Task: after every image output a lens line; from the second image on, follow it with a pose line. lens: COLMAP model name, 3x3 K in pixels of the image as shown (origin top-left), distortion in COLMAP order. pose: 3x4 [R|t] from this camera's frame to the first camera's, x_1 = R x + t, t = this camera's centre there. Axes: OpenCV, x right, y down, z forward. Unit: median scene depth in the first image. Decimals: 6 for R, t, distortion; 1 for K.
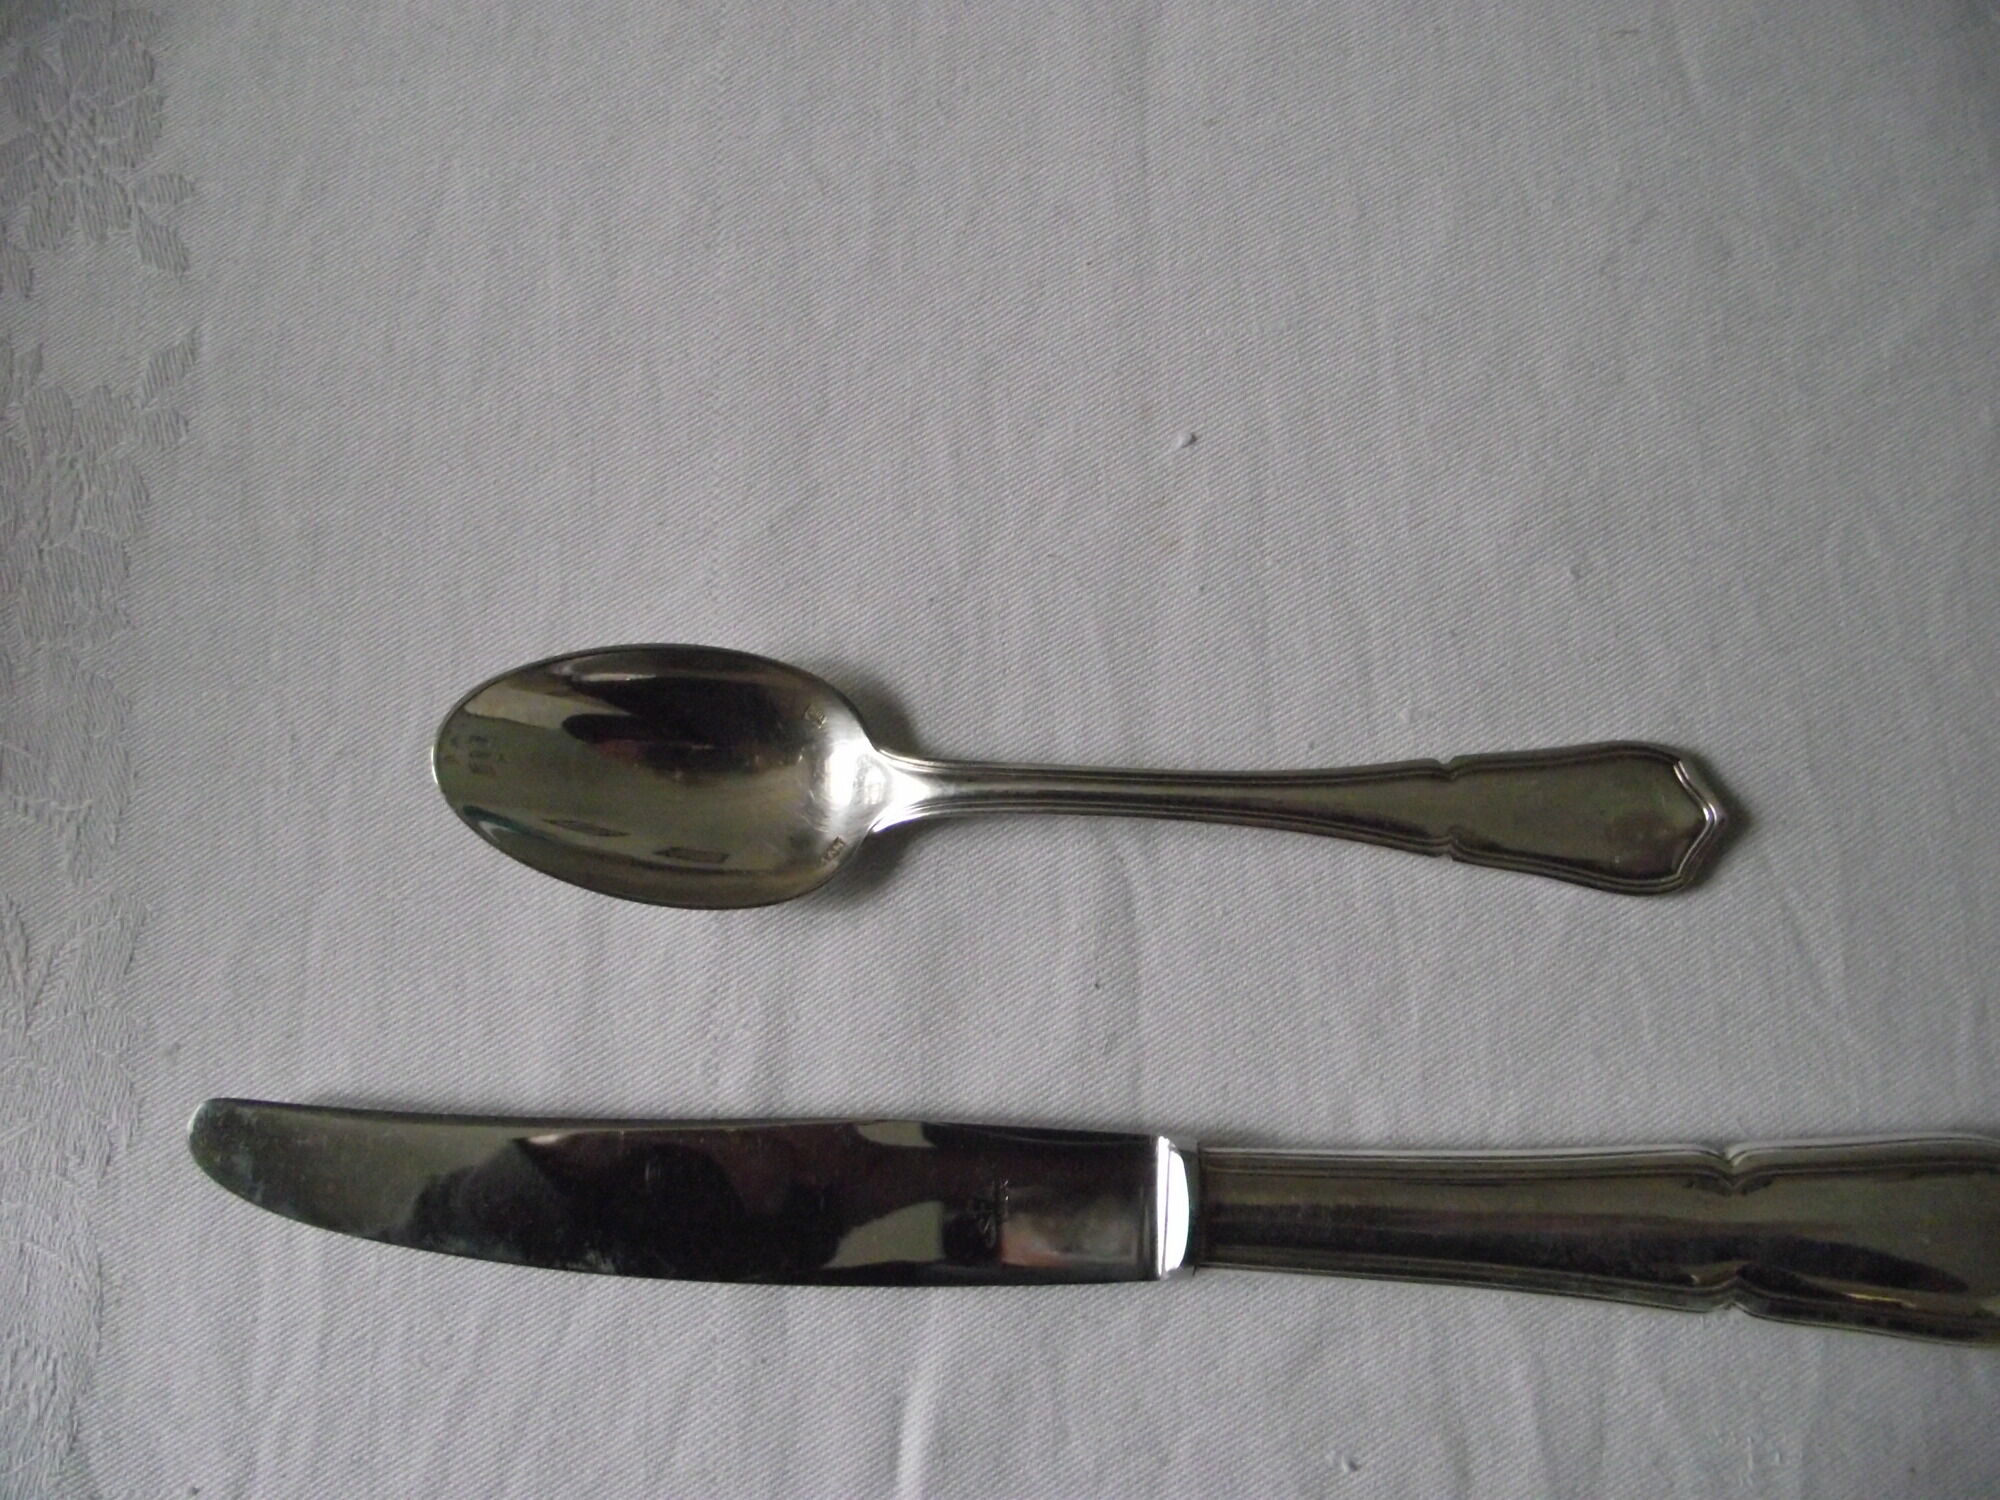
lens RADIAL K [[1583.6, 0, 1000.0], [0, 1583.6, 750.0], [0, 0, 1]] dist [-0.077163, 0.041760]
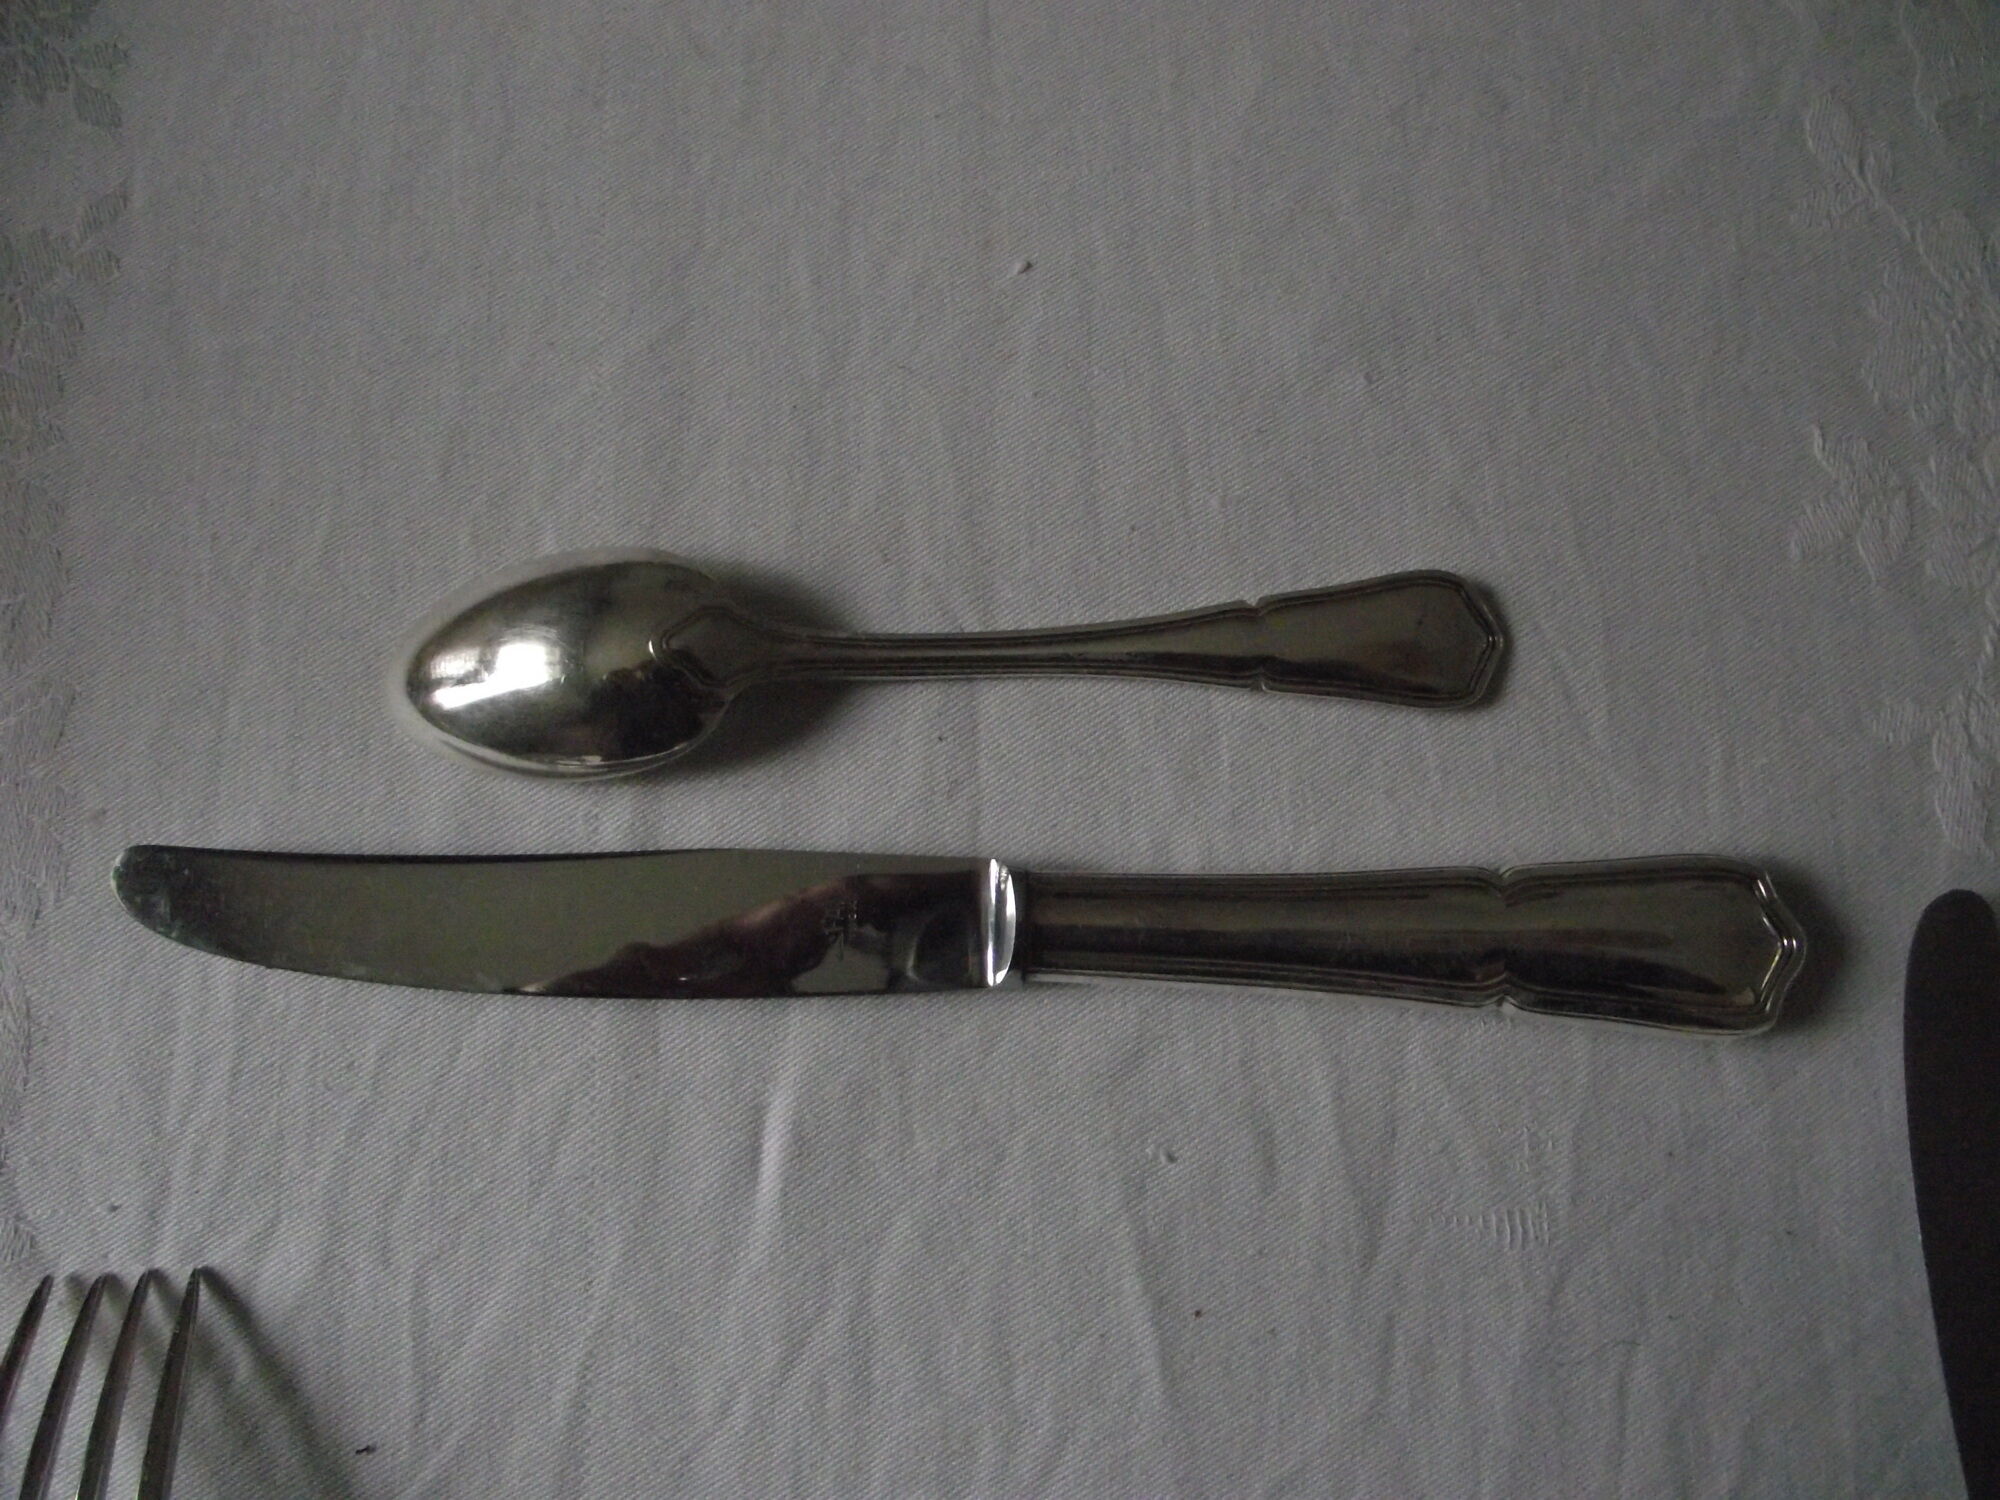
lens RADIAL K [[1583.6, 0, 1000.0], [0, 1583.6, 750.0], [0, 0, 1]] dist [-0.077163, 0.041760]
pose [[0.999423, -0.007686, 0.033097, 0.067311], [0.008446, 0.999703, -0.022878, 0.185283], [-0.032911, 0.023144, 0.999190, -0.115634]]
